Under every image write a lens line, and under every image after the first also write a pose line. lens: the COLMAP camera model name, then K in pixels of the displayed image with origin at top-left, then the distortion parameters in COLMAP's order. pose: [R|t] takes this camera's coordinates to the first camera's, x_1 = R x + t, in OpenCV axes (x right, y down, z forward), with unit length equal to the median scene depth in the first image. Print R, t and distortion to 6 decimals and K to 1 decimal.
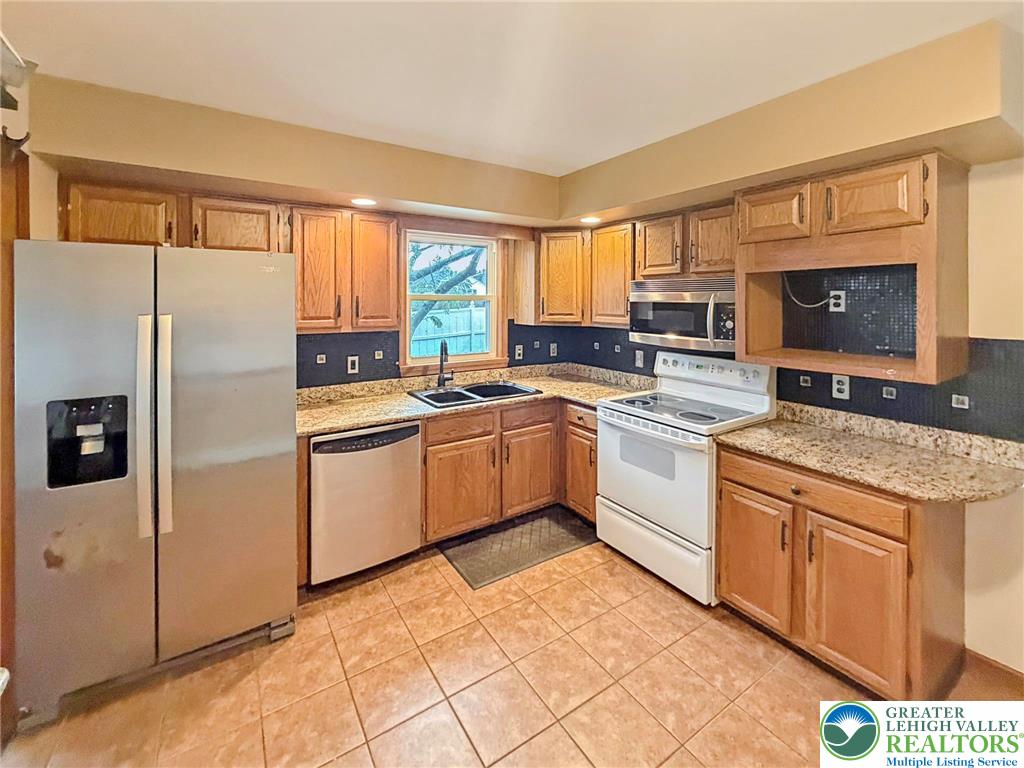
lens RADIAL K [[439.7, 0, 507.3], [0, 439.7, 302.8], [0, 0, 1]] dist [0.001559, 0.000228]
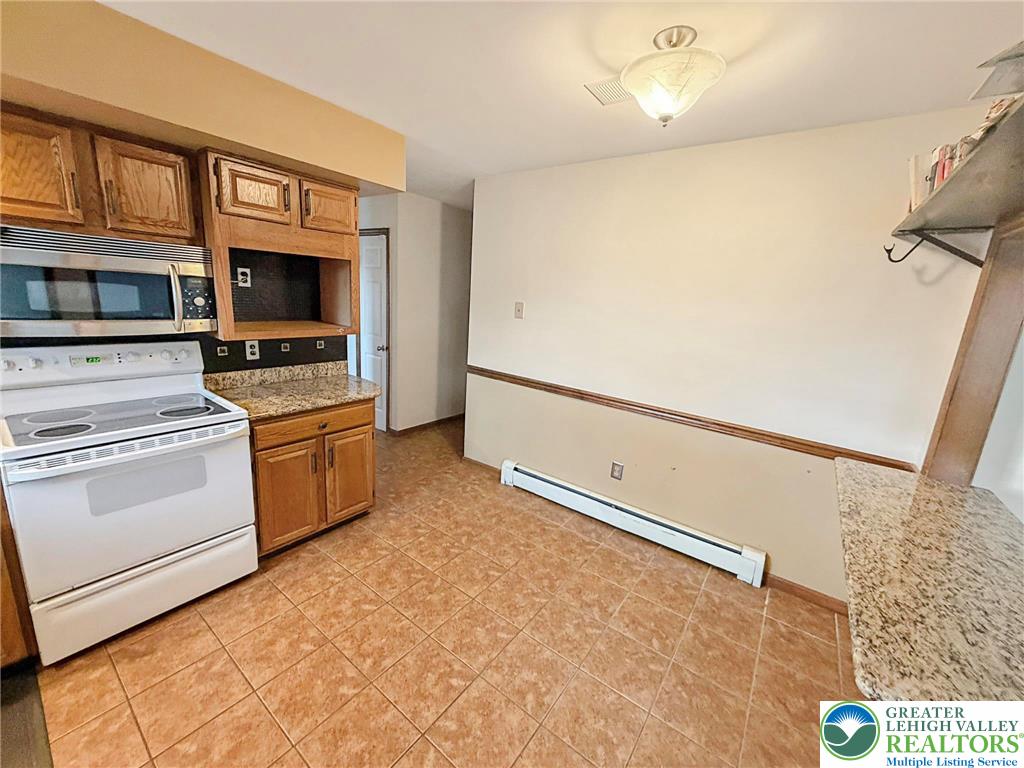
lens RADIAL K [[405.9, 0, 510.5], [0, 405.9, 389.6], [0, 0, 1]] dist [0.000312, 0.000005]
pose [[-0.350546, -0.238395, 0.905696, -0.528708], [-0.061595, 0.970835, 0.231700, -0.007462], [-0.934518, 0.025435, -0.355006, 0.721920]]
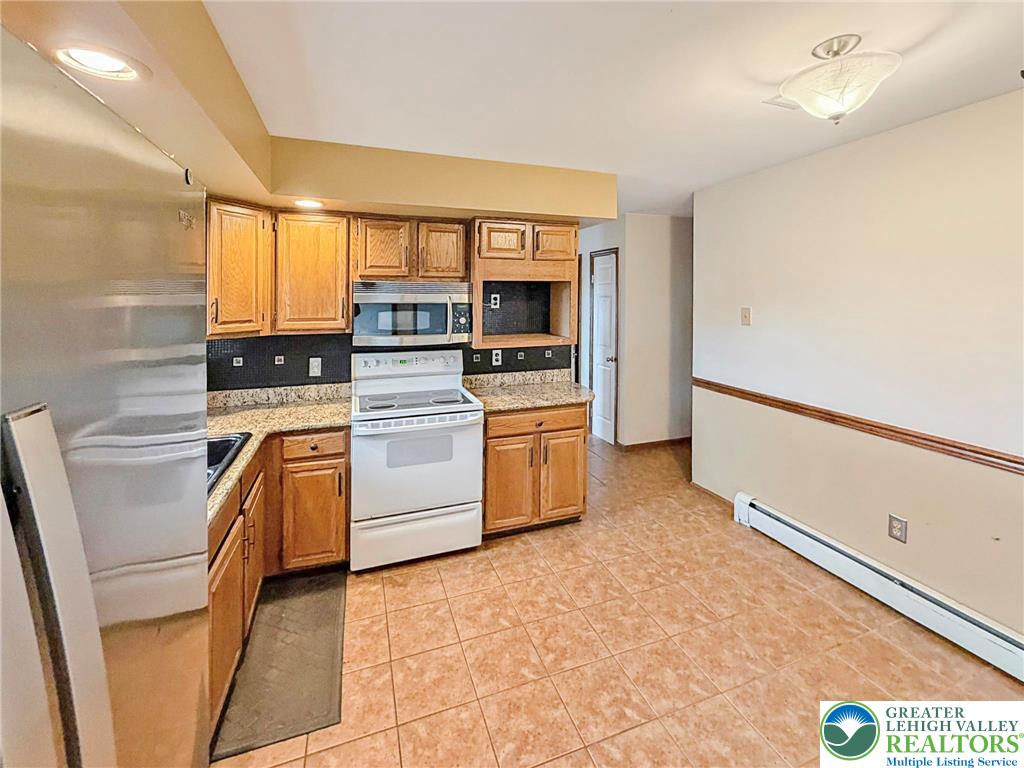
lens RADIAL K [[443.7, 0, 517.6], [0, 443.7, 304.7], [0, 0, 1]] dist [0.000825, 0.000187]
pose [[0.214145, -0.016247, 0.976667, -0.708352], [0.006609, 0.999863, 0.015184, -0.013943], [-0.976780, 0.003204, 0.214223, 0.591684]]
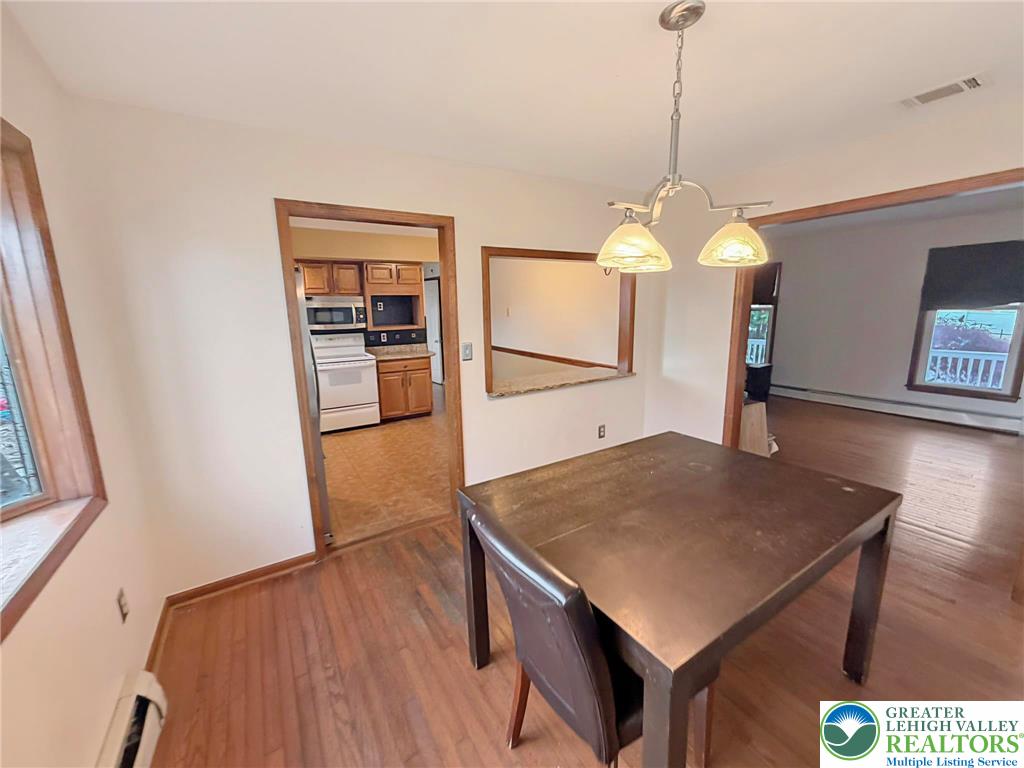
lens RADIAL K [[404.8, 0, 514.6], [0, 404.8, 389.4], [0, 0, 1]] dist [0.001030, 0.000059]
pose [[0.003056, -0.201461, 0.979492, -1.808860], [0.021683, 0.979279, 0.201350, 0.012696], [-0.999760, 0.020623, 0.007360, 0.149854]]
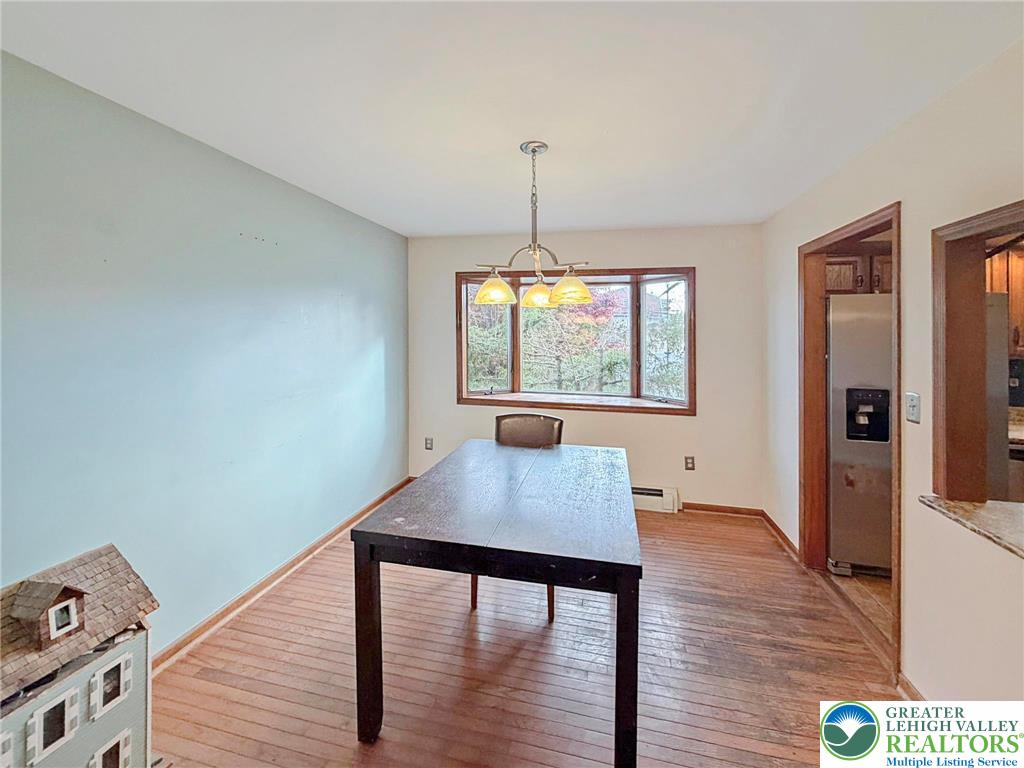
lens RADIAL K [[425.8, 0, 511.3], [0, 425.8, 329.4], [0, 0, 1]] dist [0.000452, -0.000068]
pose [[0.693330, -0.000074, -0.720620, -0.530739], [-0.008568, 0.999928, -0.008346, 0.014709], [0.720569, 0.011961, 0.693280, -0.766512]]
